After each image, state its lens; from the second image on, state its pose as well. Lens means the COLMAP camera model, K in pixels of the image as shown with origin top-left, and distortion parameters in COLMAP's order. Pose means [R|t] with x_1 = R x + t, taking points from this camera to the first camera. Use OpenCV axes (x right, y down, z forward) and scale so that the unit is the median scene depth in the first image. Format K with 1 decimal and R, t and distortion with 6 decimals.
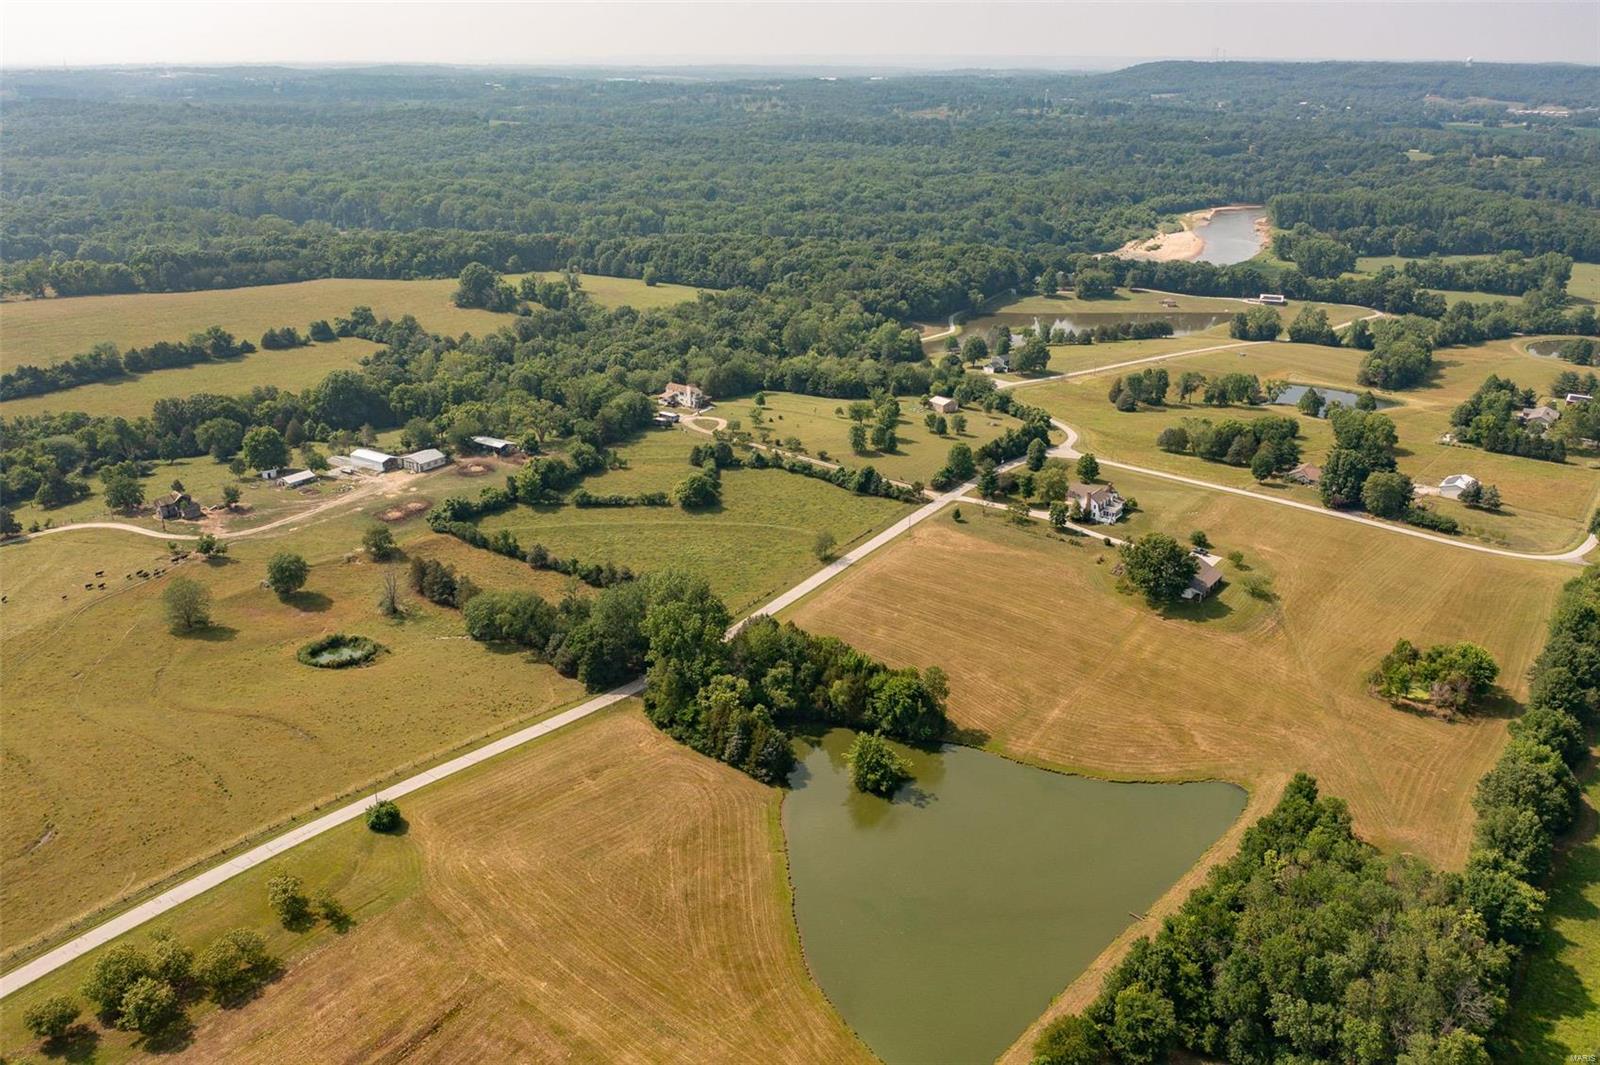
lens RADIAL K [[1252.4, 0, 800.0], [0, 1252.4, 532.5], [0, 0, 1]] dist [-0.021224, 0.007336]
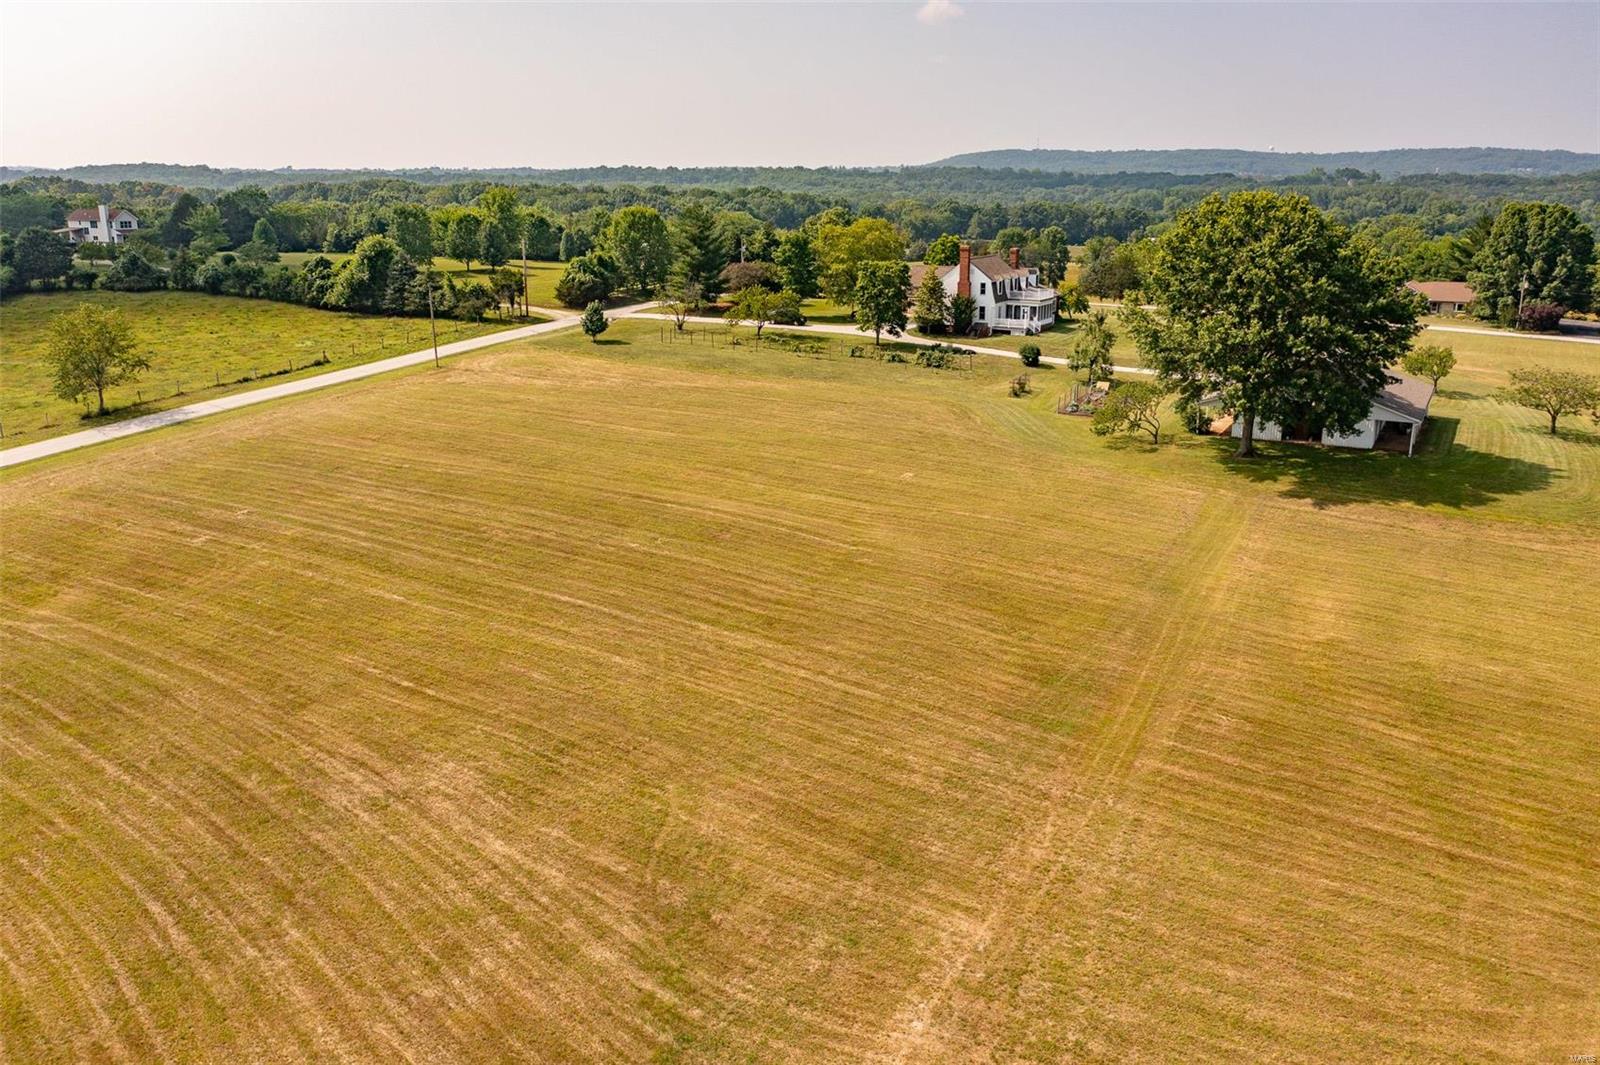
lens RADIAL K [[1252.4, 0, 800.0], [0, 1252.4, 532.5], [0, 0, 1]] dist [-0.021224, 0.007336]
pose [[0.991194, -0.038541, 0.126688, 0.135925], [0.050510, 0.994415, -0.092664, 0.079114], [-0.122410, 0.098247, 0.987605, 0.659759]]
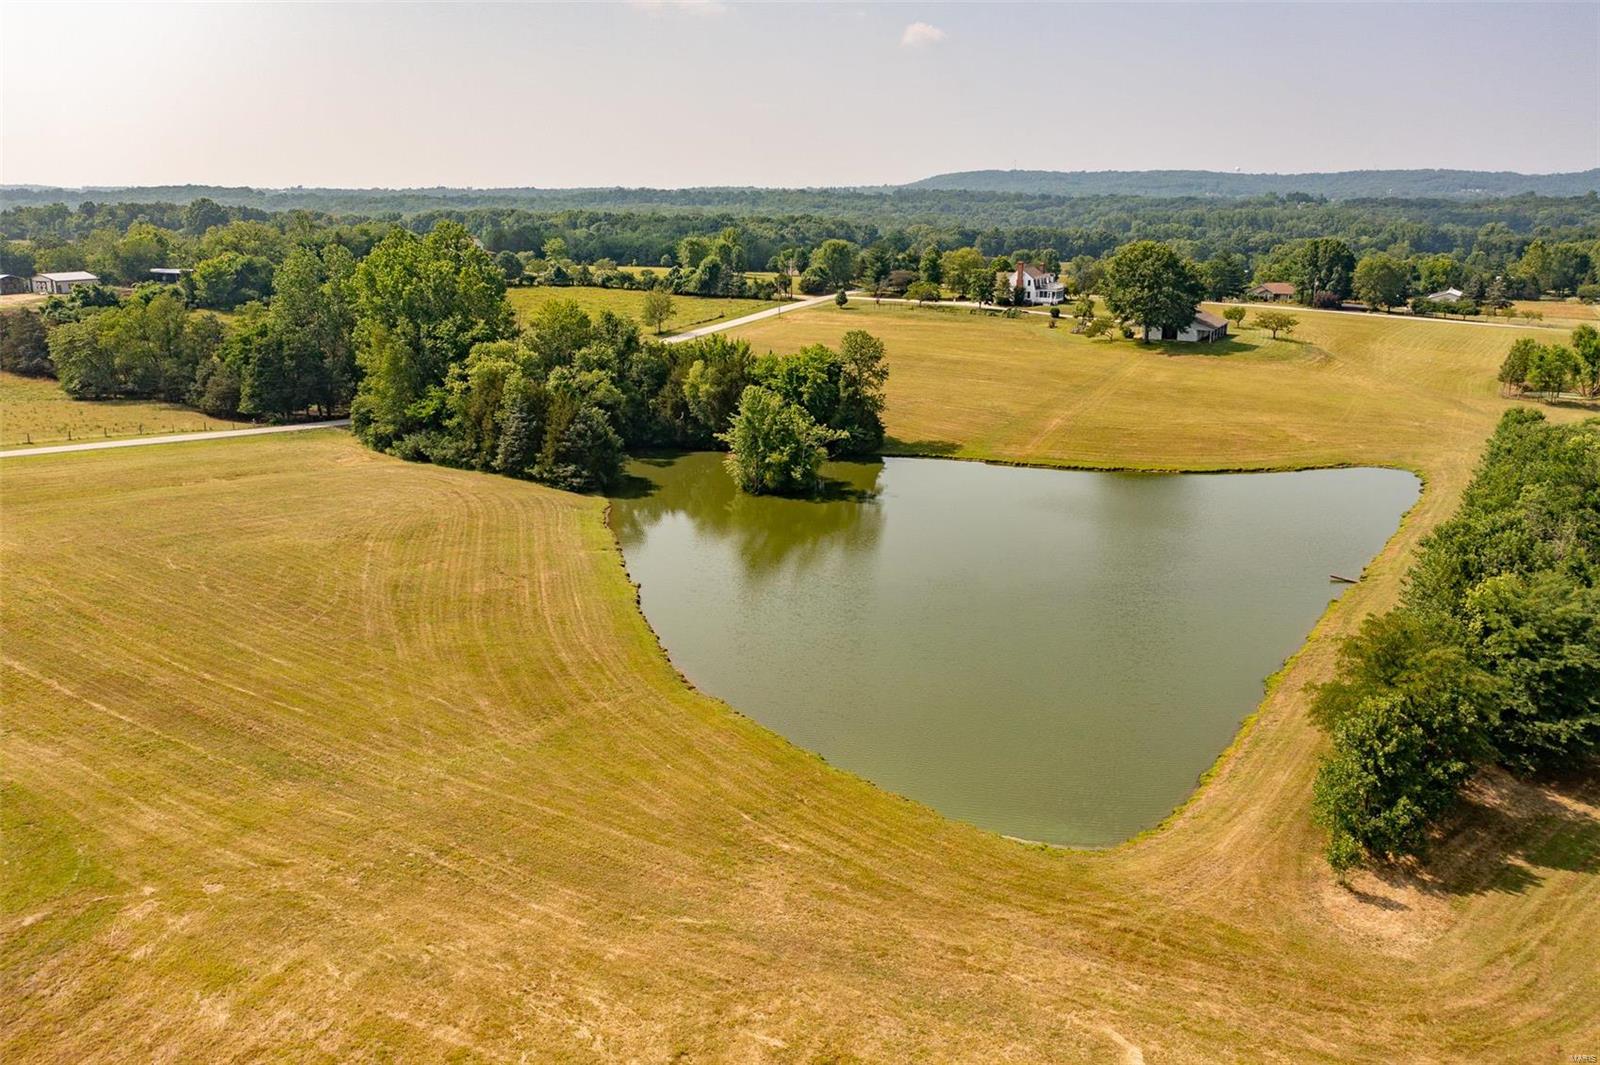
lens RADIAL K [[1252.4, 0, 800.0], [0, 1252.4, 532.5], [0, 0, 1]] dist [-0.021224, 0.007336]
pose [[0.988562, -0.040827, 0.145181, -0.007399], [0.056297, 0.992972, -0.104098, 0.191491], [-0.139911, 0.111080, 0.983914, 0.319202]]
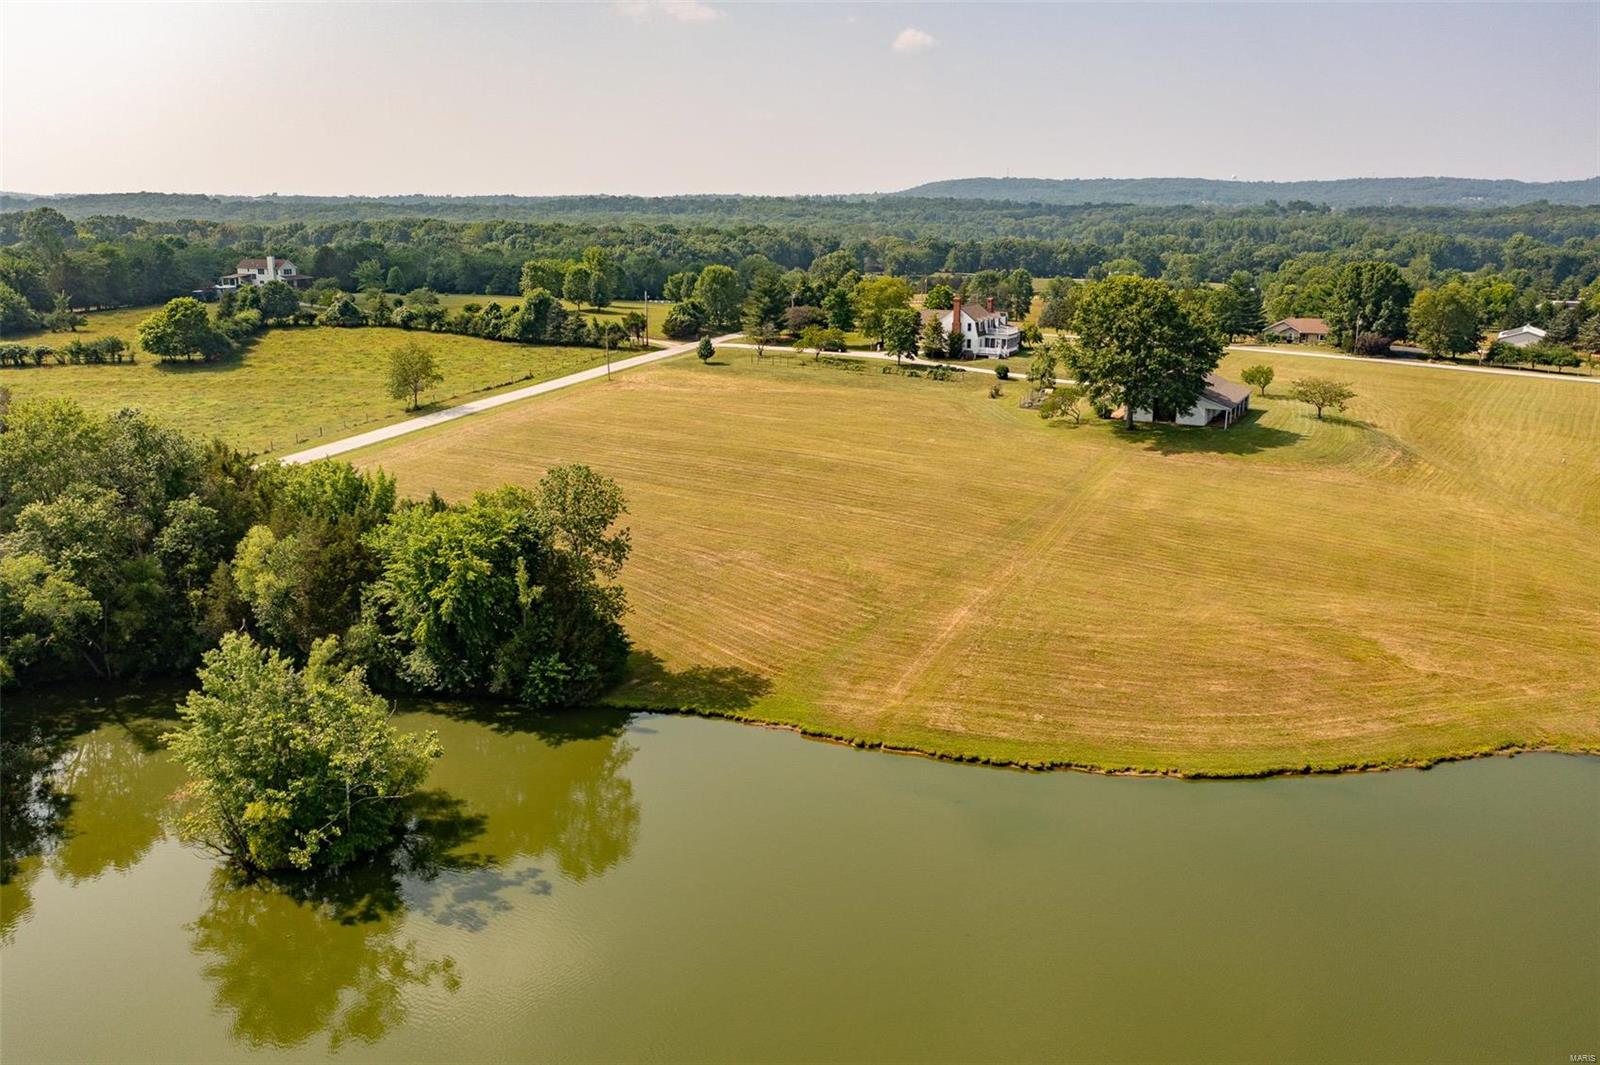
lens RADIAL K [[1252.4, 0, 800.0], [0, 1252.4, 532.5], [0, 0, 1]] dist [-0.021224, 0.007336]
pose [[0.988115, -0.039926, 0.148443, 0.084676], [0.056574, 0.992356, -0.109677, 0.117857], [-0.142929, 0.116772, 0.982820, 0.505705]]
